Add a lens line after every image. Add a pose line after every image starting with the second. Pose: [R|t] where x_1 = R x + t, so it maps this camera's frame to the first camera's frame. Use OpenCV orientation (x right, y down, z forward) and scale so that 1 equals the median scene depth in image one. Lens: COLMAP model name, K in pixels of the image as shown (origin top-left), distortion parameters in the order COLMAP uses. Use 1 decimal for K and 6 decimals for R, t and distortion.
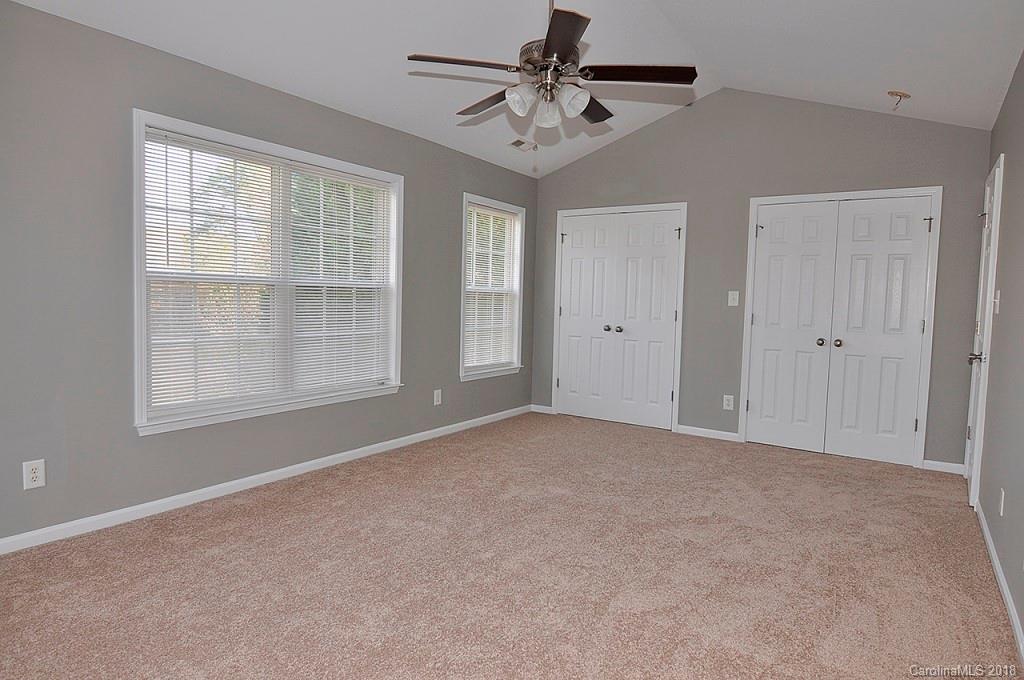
lens RADIAL K [[607.0, 0, 512.7], [0, 607.0, 334.8], [0, 0, 1]] dist [-0.006921, -0.004092]
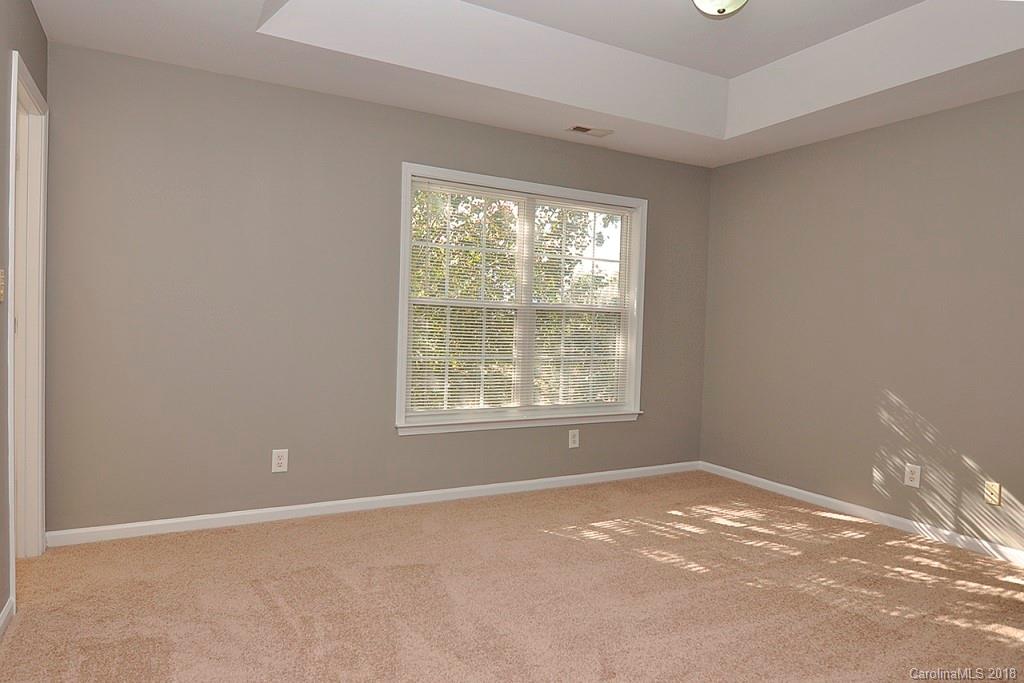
lens RADIAL K [[548.7, 0, 511.8], [0, 548.7, 316.8], [0, 0, 1]] dist [-0.002483, -0.000717]
pose [[0.855337, 0.007974, -0.518011, 0.180017], [-0.045960, 0.997107, -0.060540, -0.012787], [0.516030, 0.075590, 0.853229, 0.273041]]
